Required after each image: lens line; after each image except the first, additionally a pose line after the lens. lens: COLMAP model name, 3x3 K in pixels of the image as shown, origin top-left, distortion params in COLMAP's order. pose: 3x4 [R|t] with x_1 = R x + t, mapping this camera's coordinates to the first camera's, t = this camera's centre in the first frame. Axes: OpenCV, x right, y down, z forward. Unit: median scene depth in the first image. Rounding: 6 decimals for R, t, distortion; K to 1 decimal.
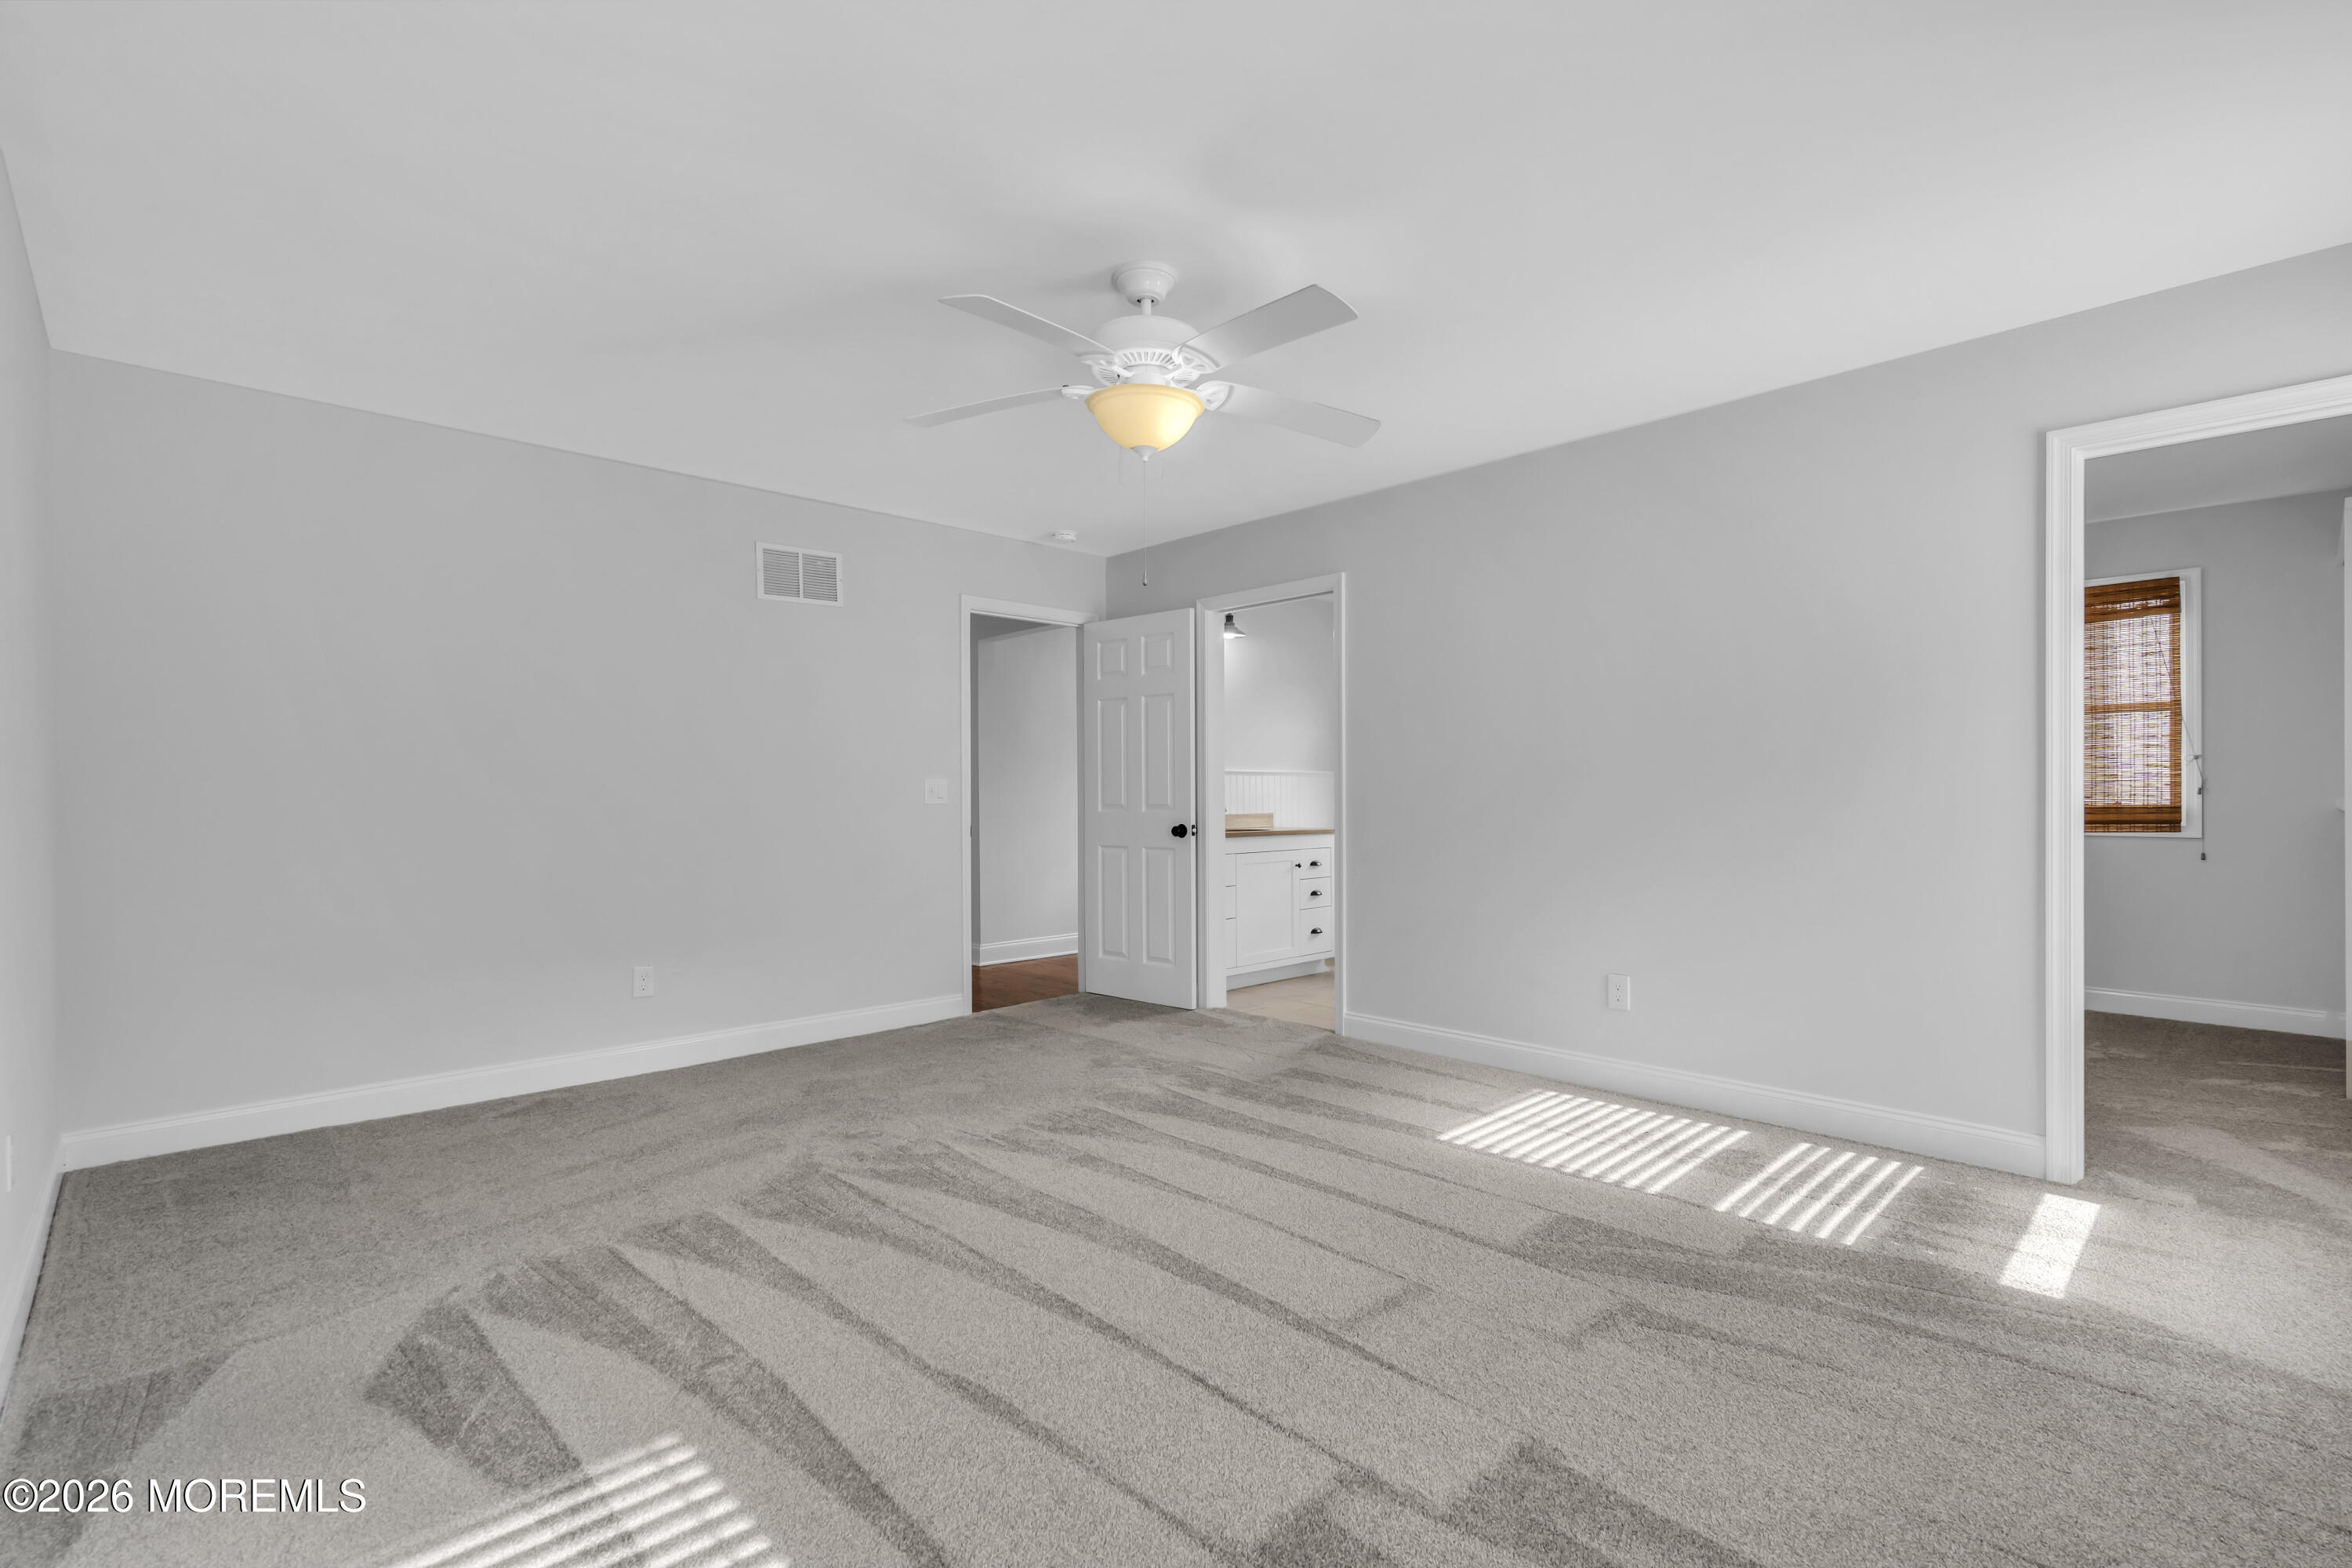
lens RADIAL K [[1072.9, 0, 1171.3], [0, 1072.9, 783.6], [0, 0, 1]] dist [-0.001606, 0.001066]
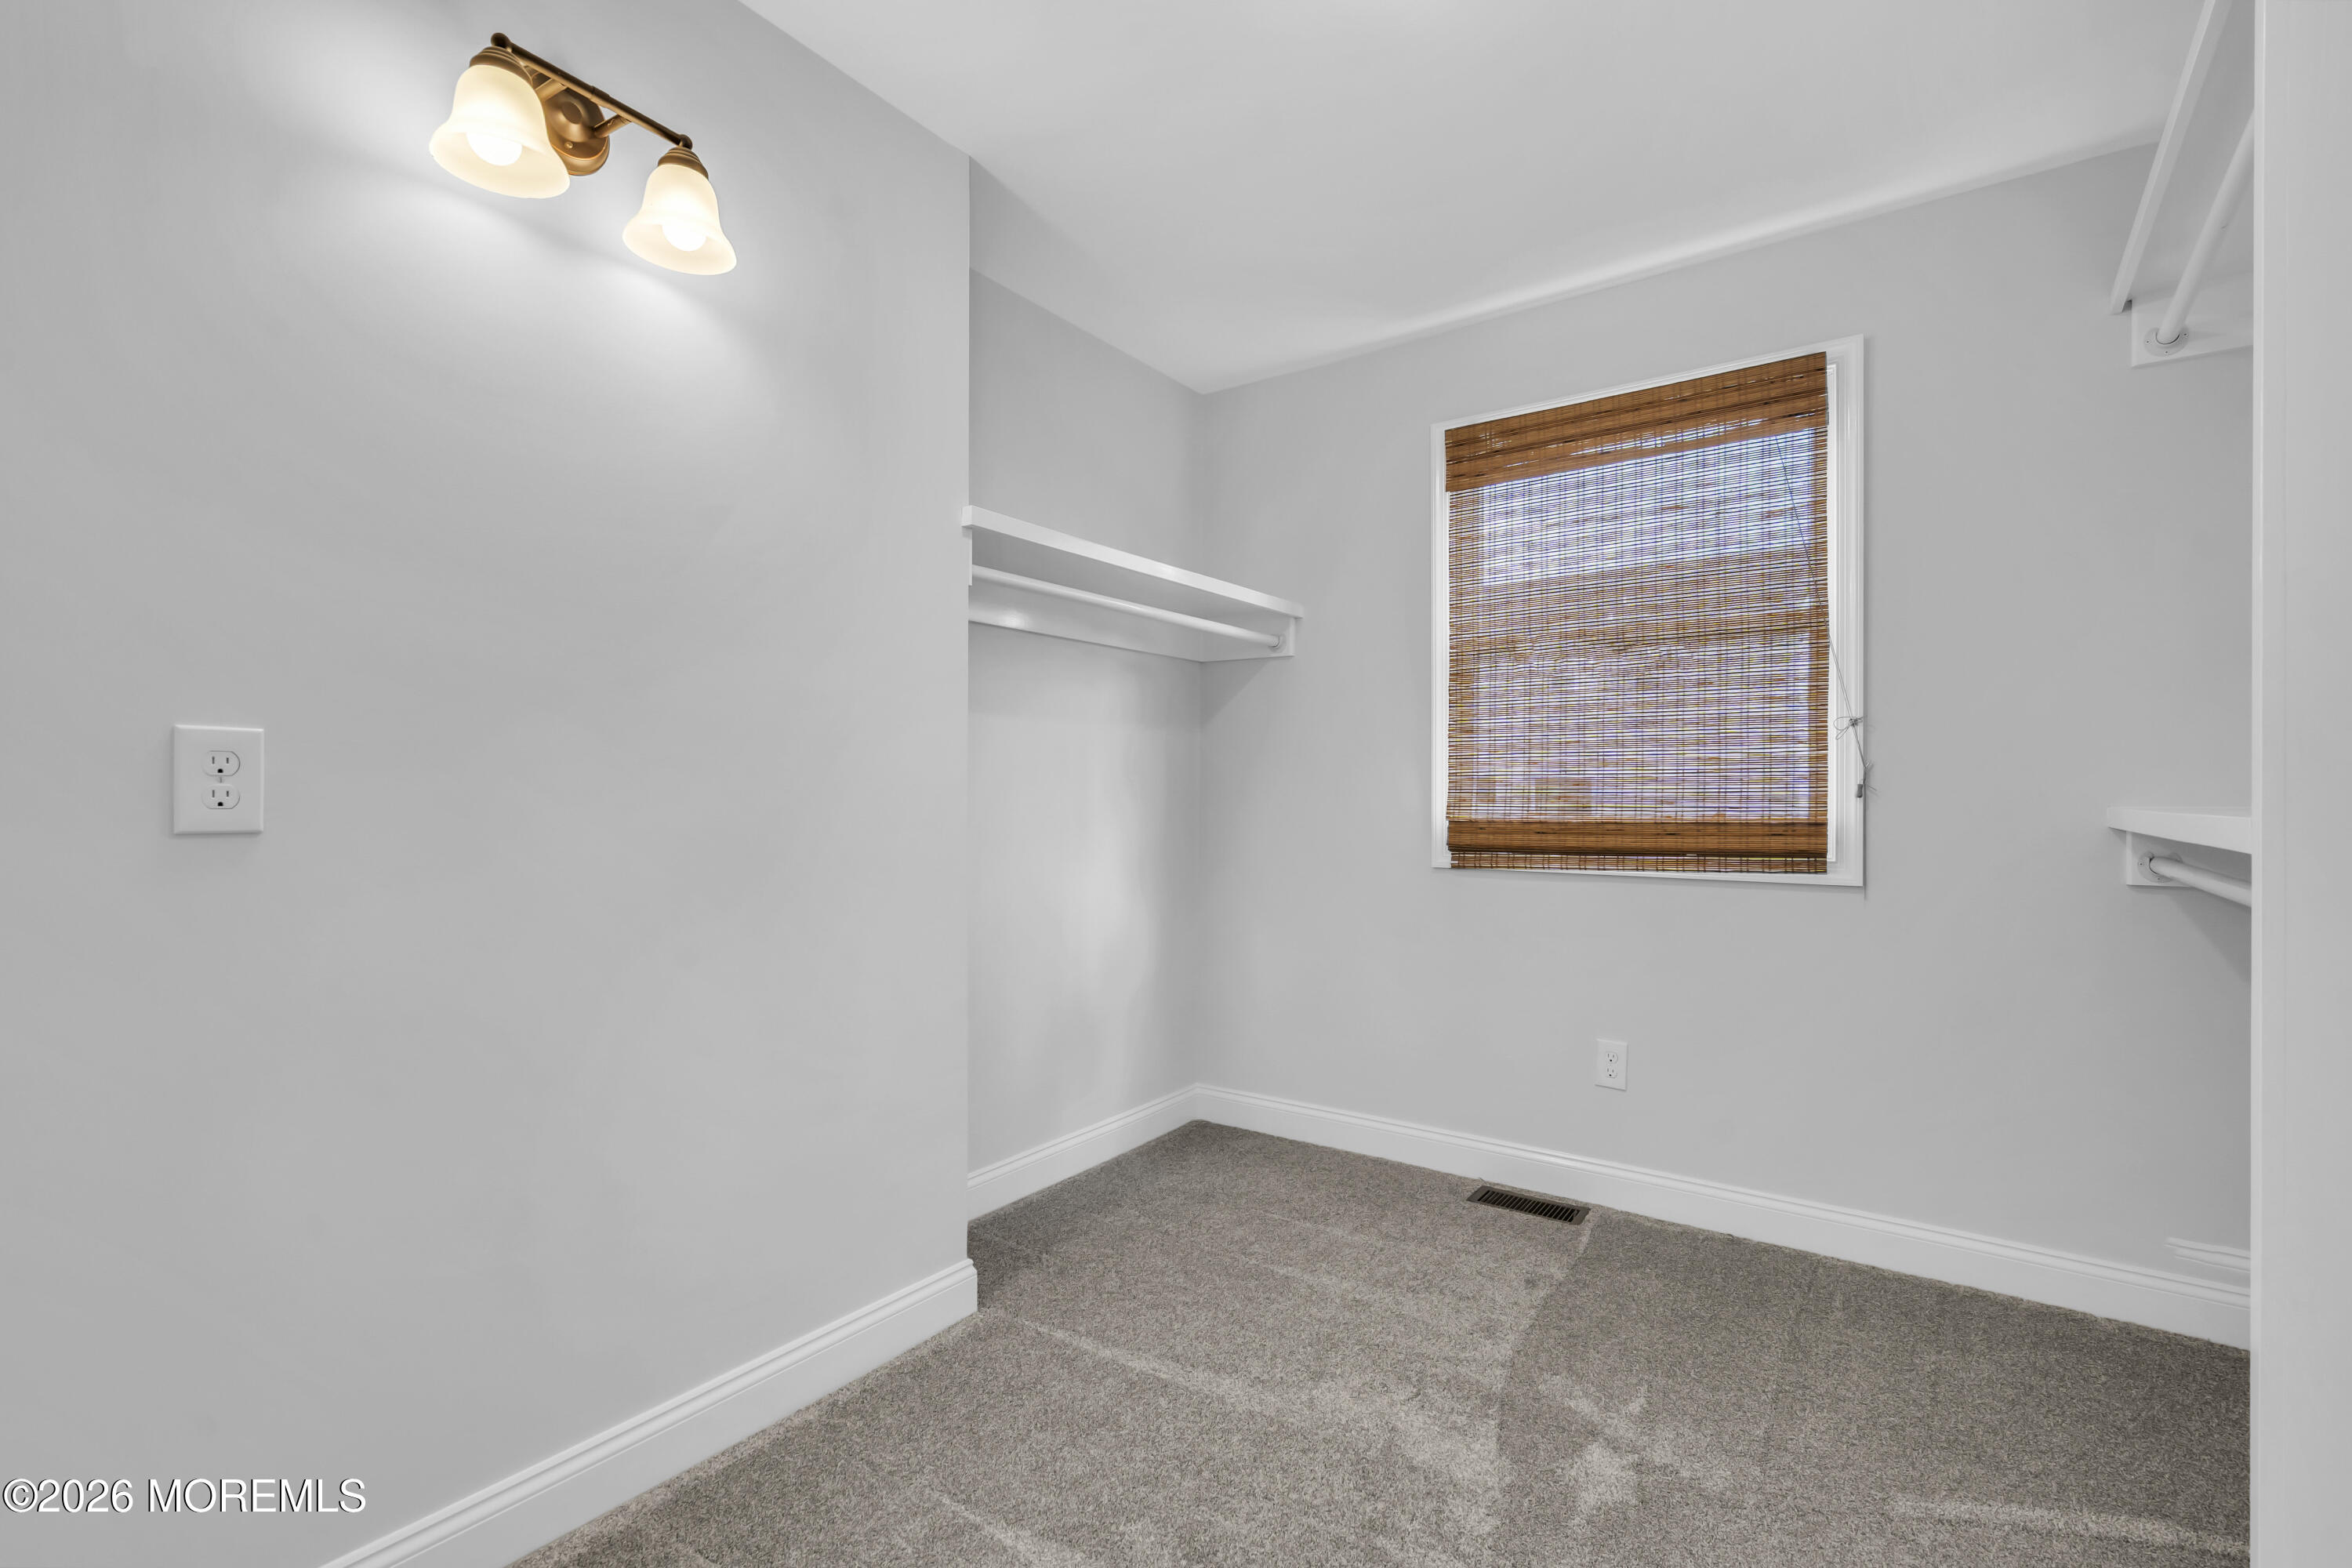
lens RADIAL K [[1072.9, 0, 1180.0], [0, 1072.9, 791.2], [0, 0, 1]] dist [-0.001606, 0.001066]
pose [[0.980344, 0.000182, 0.197295, 0.548572], [-0.001540, 0.999976, 0.006730, 0.004103], [-0.197289, -0.006902, 0.980321, 0.571020]]
